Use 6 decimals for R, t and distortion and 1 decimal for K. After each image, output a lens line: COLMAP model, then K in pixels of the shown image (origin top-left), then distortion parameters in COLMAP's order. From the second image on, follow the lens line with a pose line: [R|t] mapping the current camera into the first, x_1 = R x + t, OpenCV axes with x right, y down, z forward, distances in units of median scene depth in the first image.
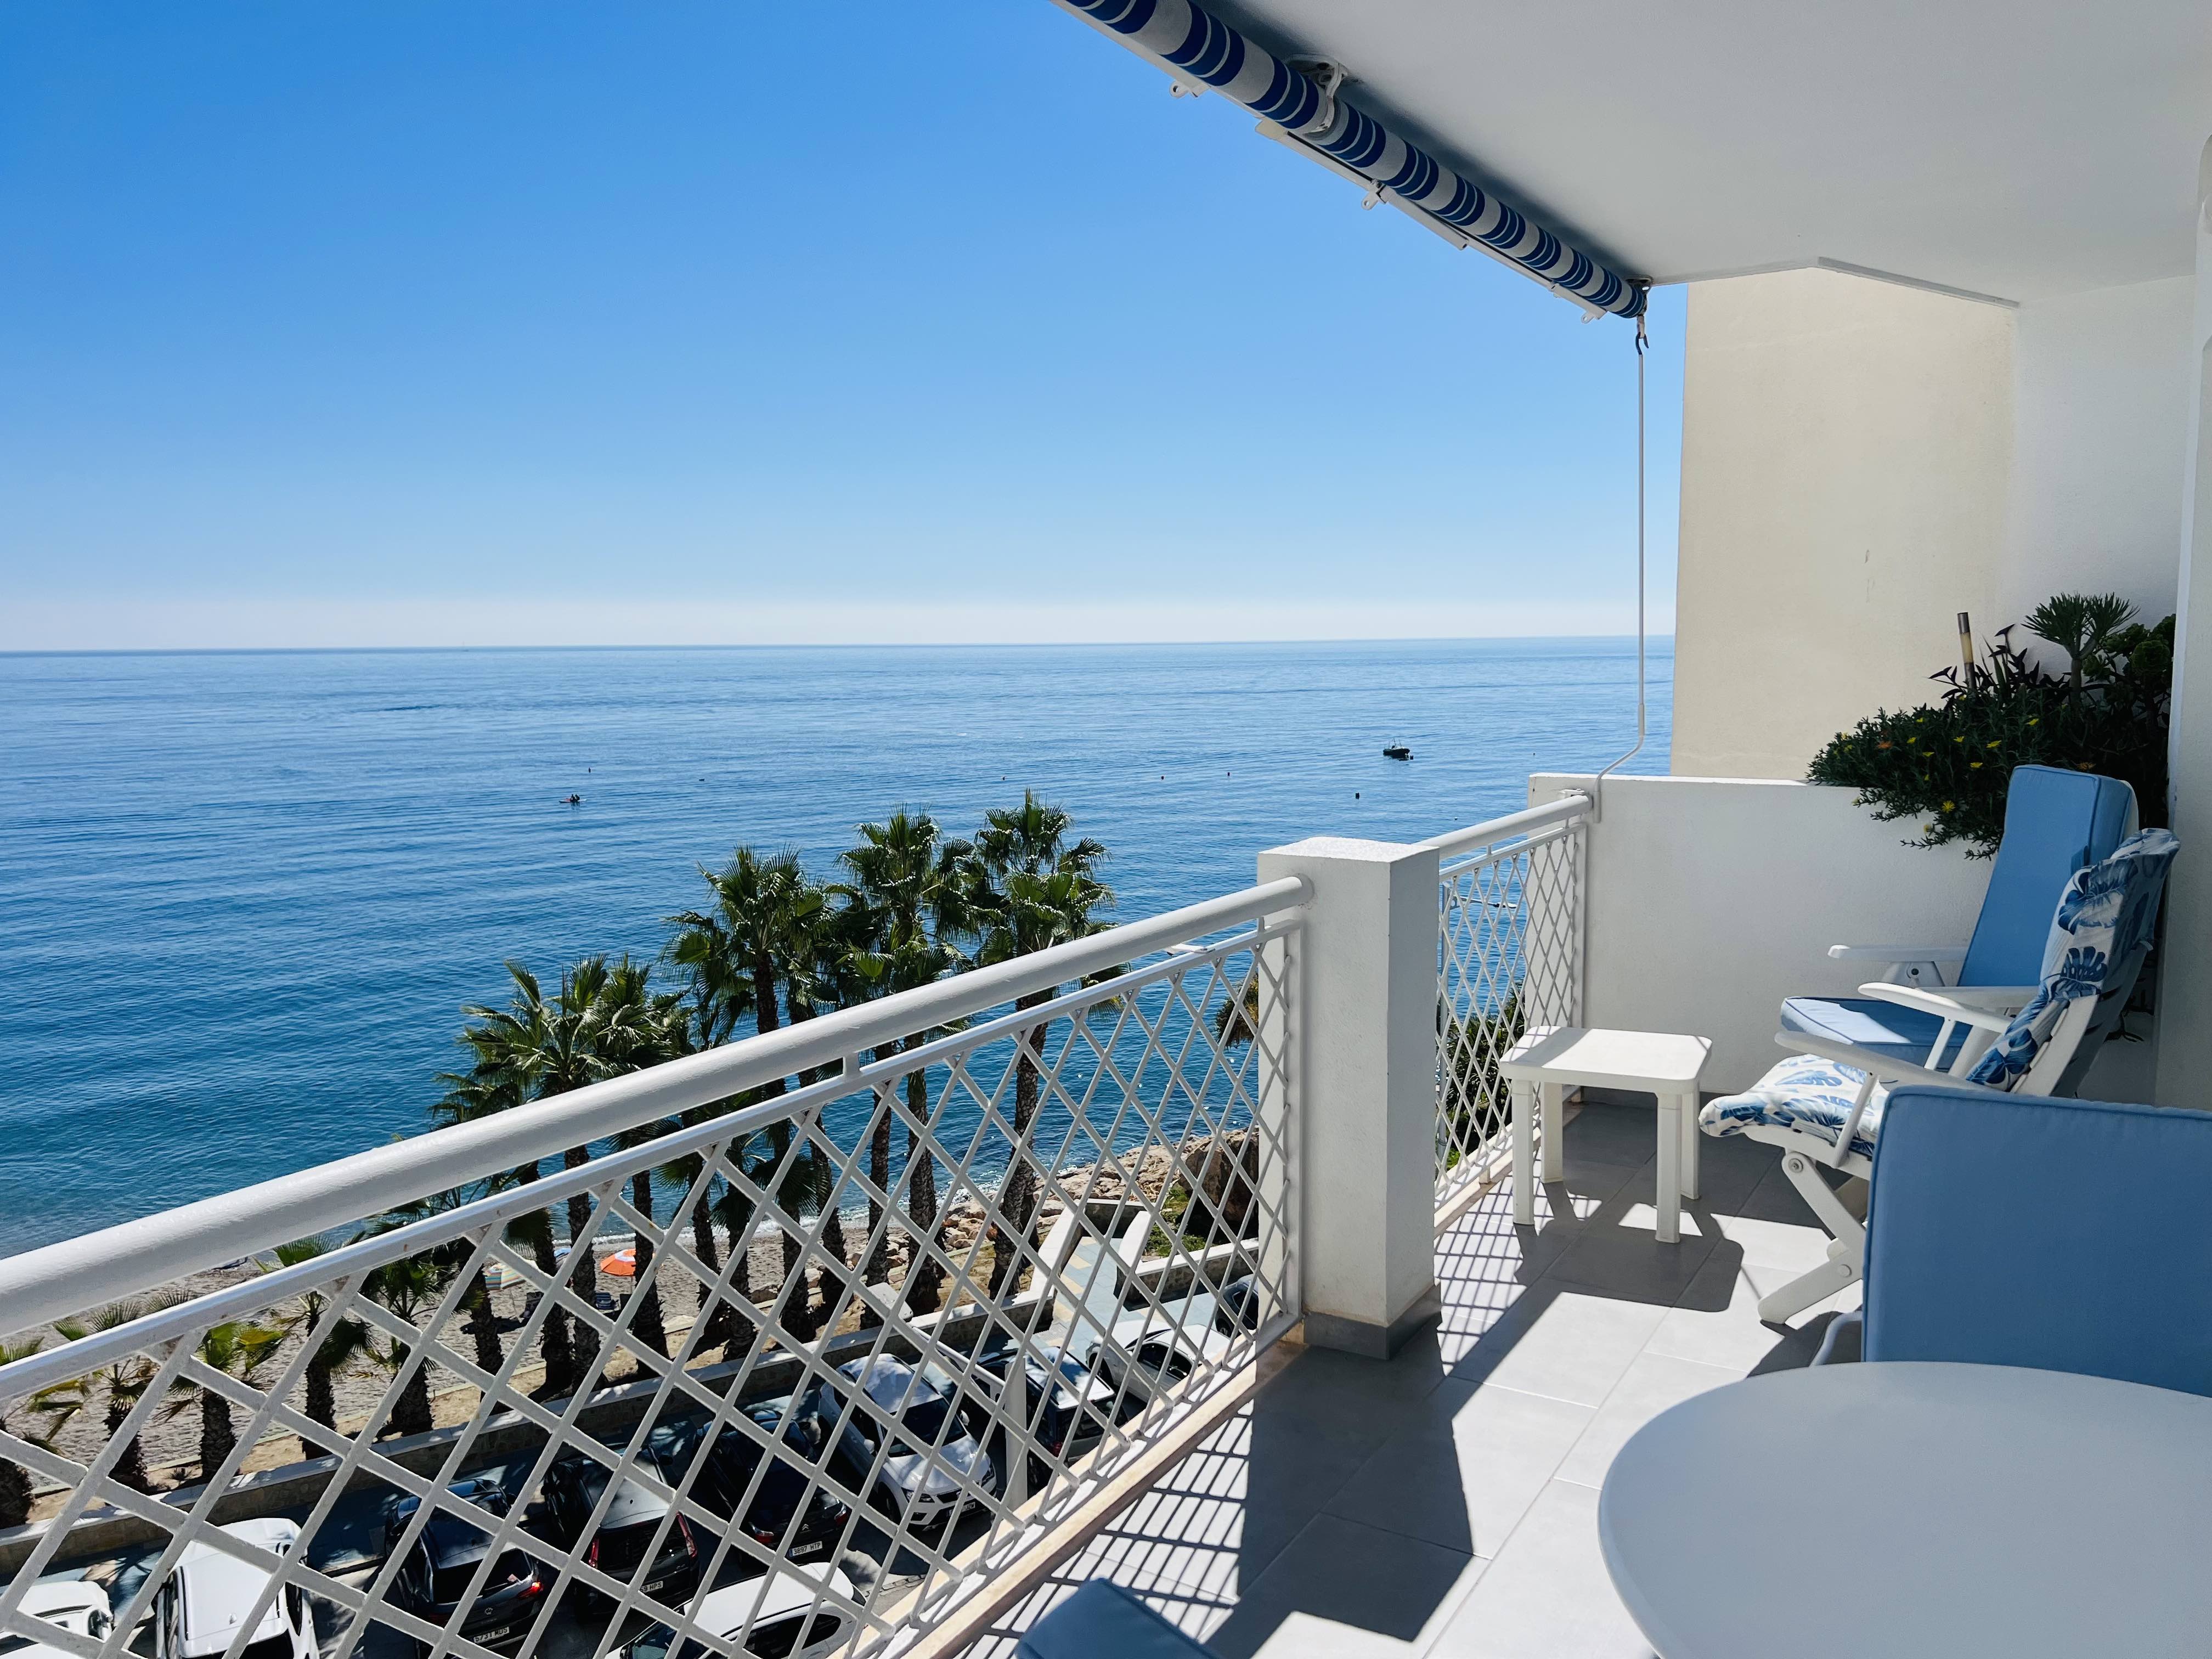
lens RADIAL K [[1669.5, 0, 1097.2], [0, 1669.5, 831.4], [0, 0, 1]] dist [0.057305, -0.069268]
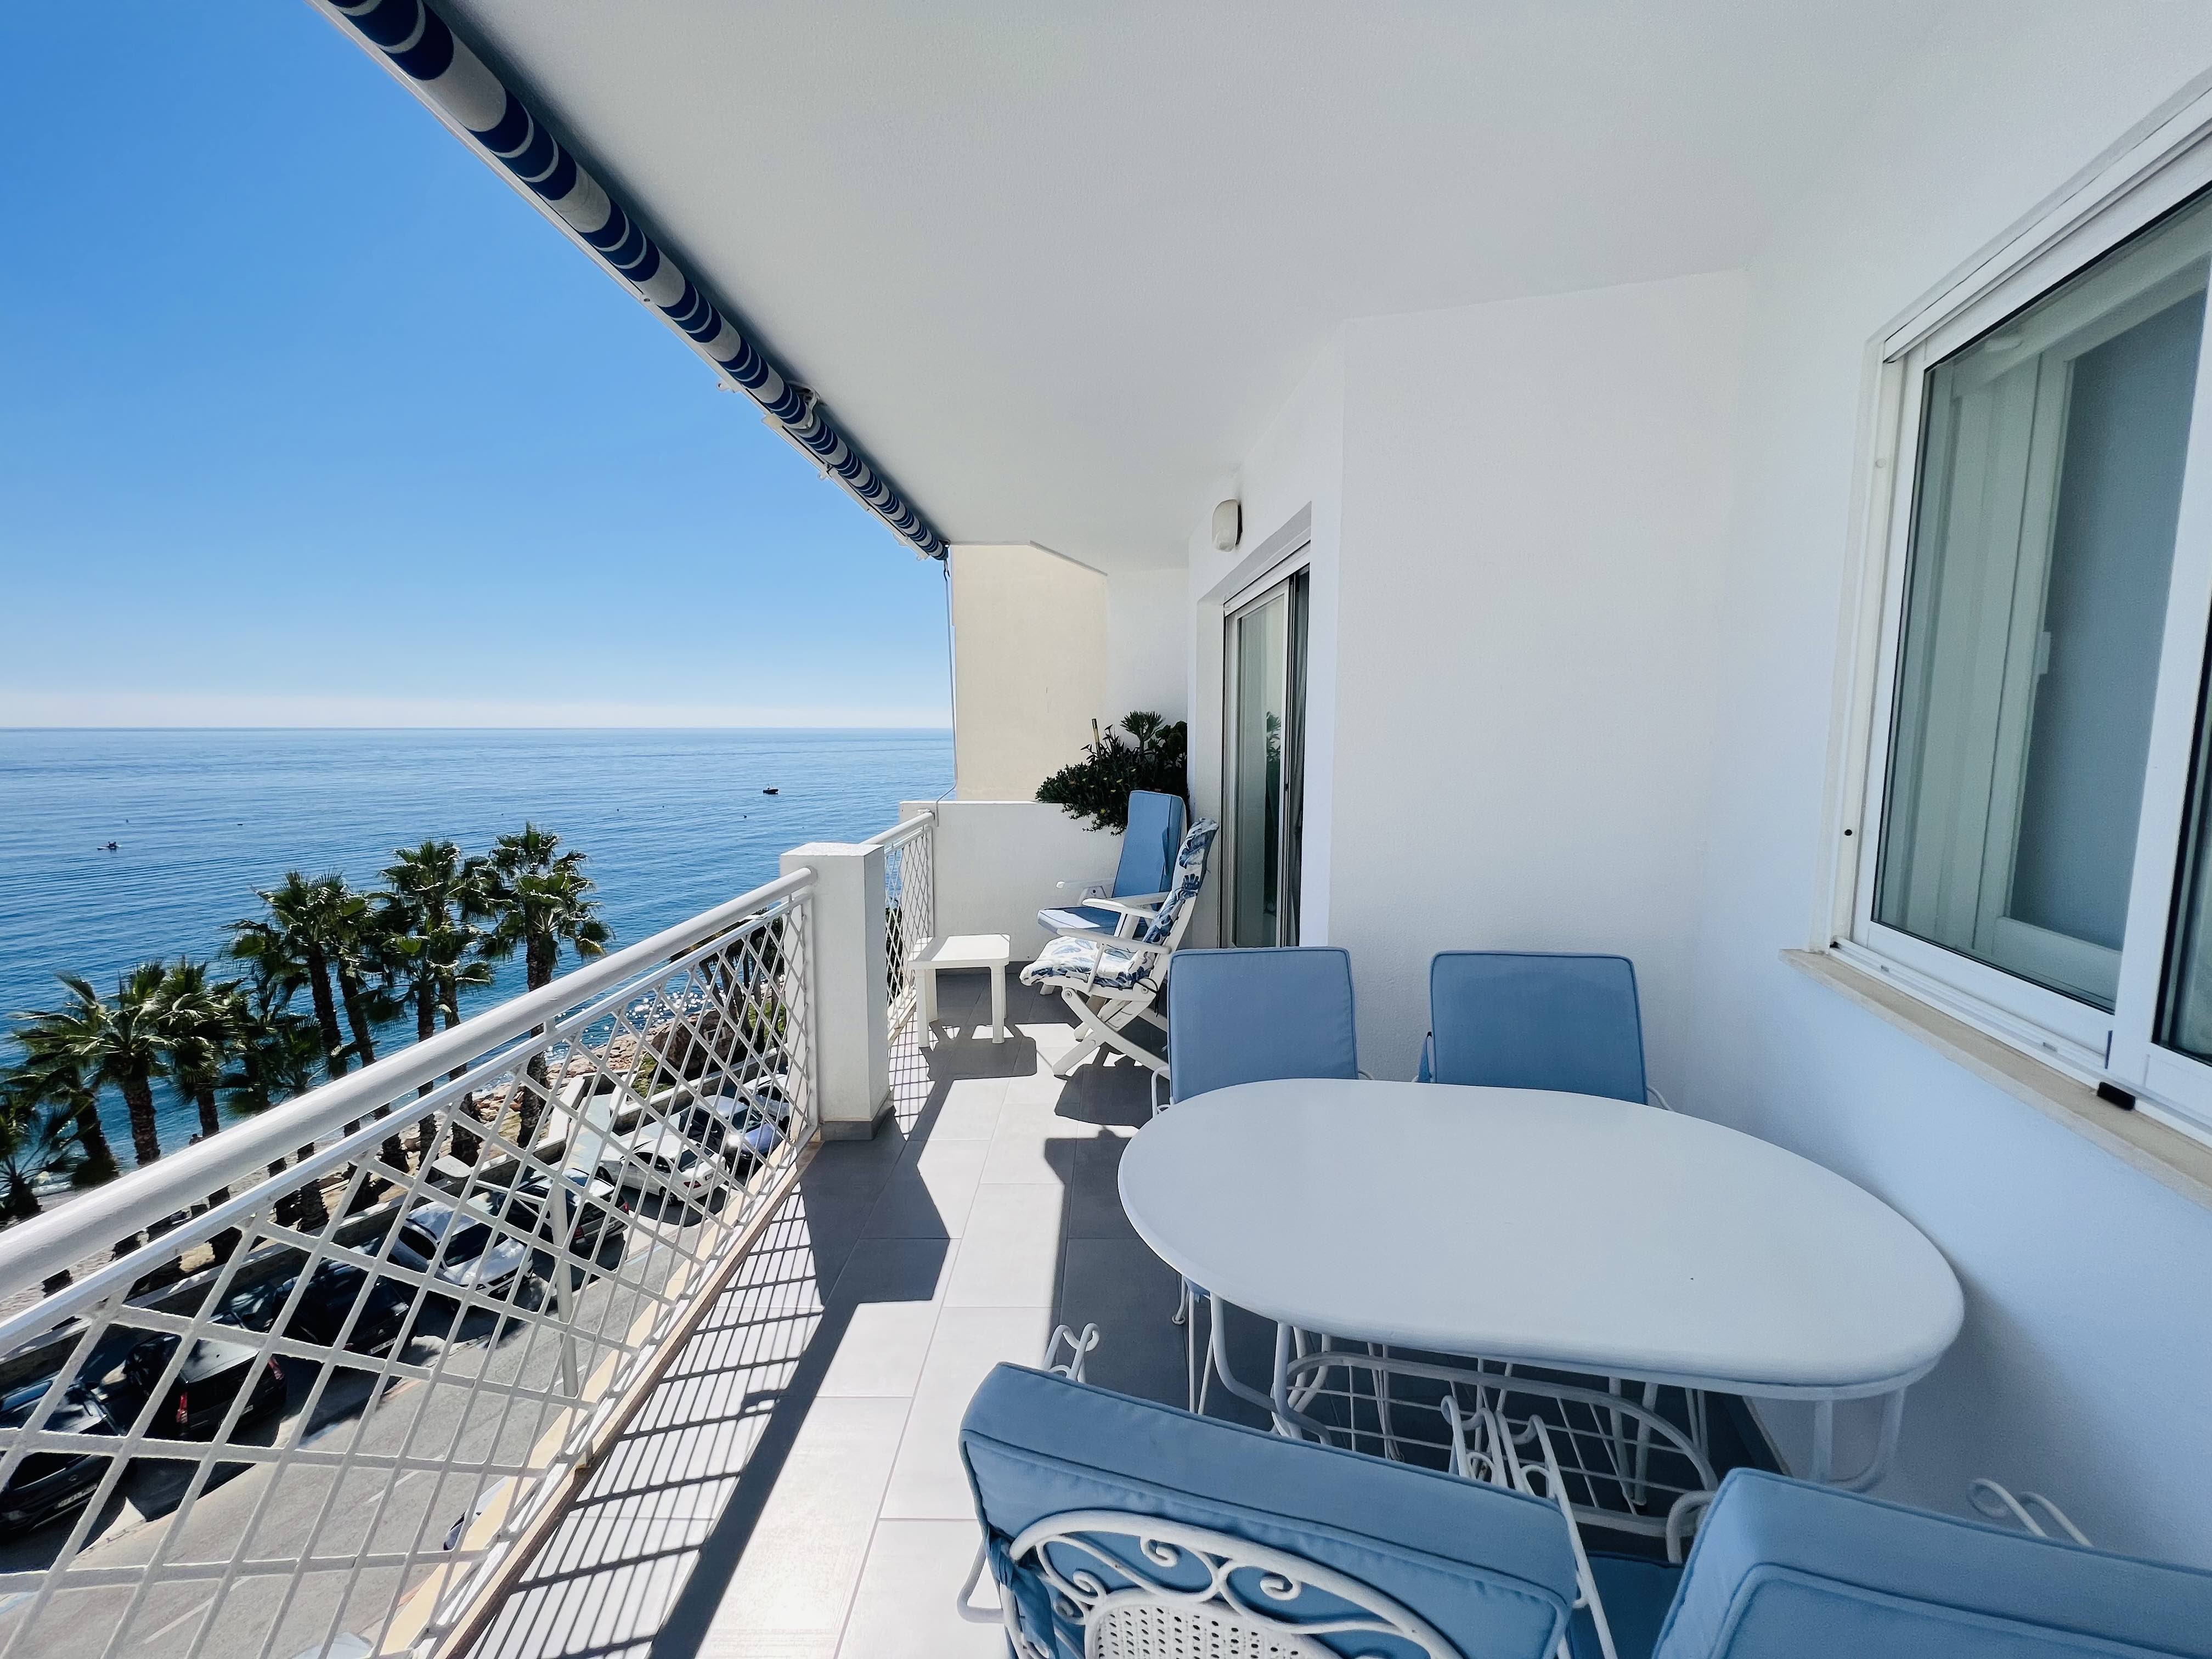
lens RADIAL K [[888.7, 0, 1101.5], [0, 888.7, 825.3], [0, 0, 1]] dist [-0.003954, 0.000100]
pose [[0.856732, -0.046144, 0.513694, -0.058381], [0.049435, 0.998751, 0.007270, -0.005114], [-0.513388, 0.019166, 0.857943, 0.055411]]
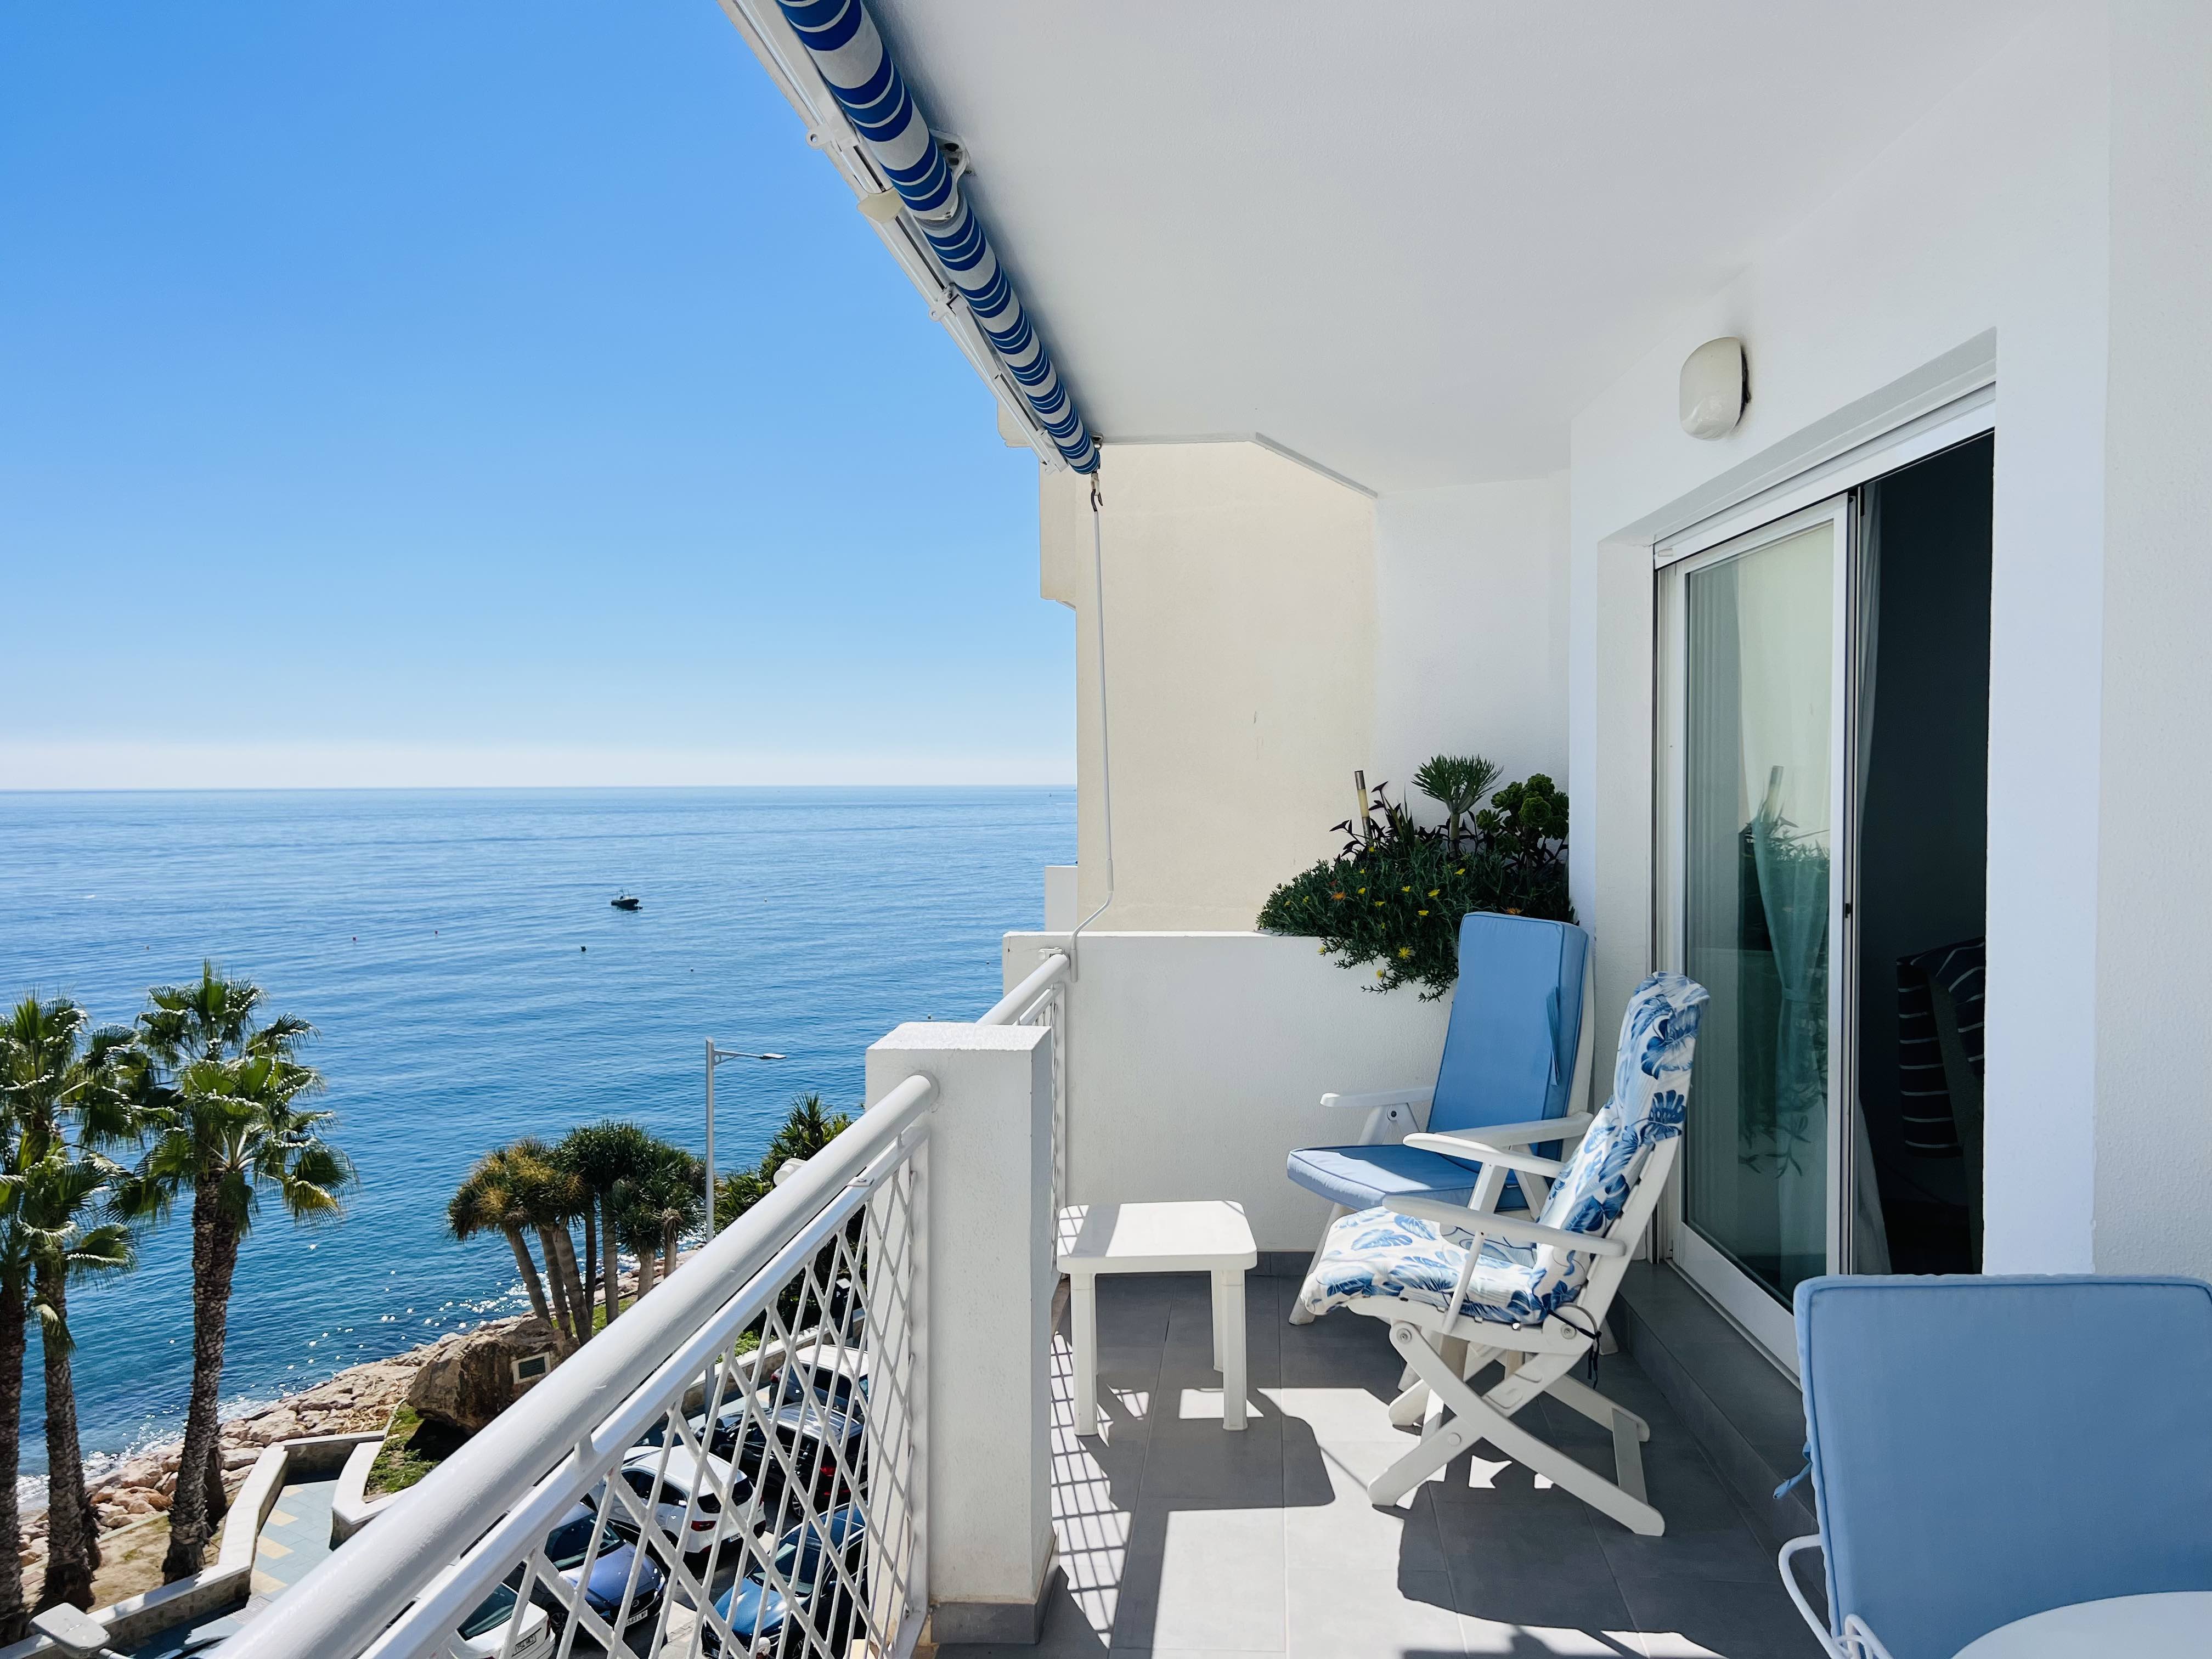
lens RADIAL K [[1669.5, 0, 1124.9], [0, 1669.5, 837.9], [0, 0, 1]] dist [0.057305, -0.069268]
pose [[0.890055, -0.010943, 0.455722, -0.120438], [0.049350, 0.996150, -0.072462, -0.018357], [-0.453174, 0.086985, 0.887168, 0.136533]]
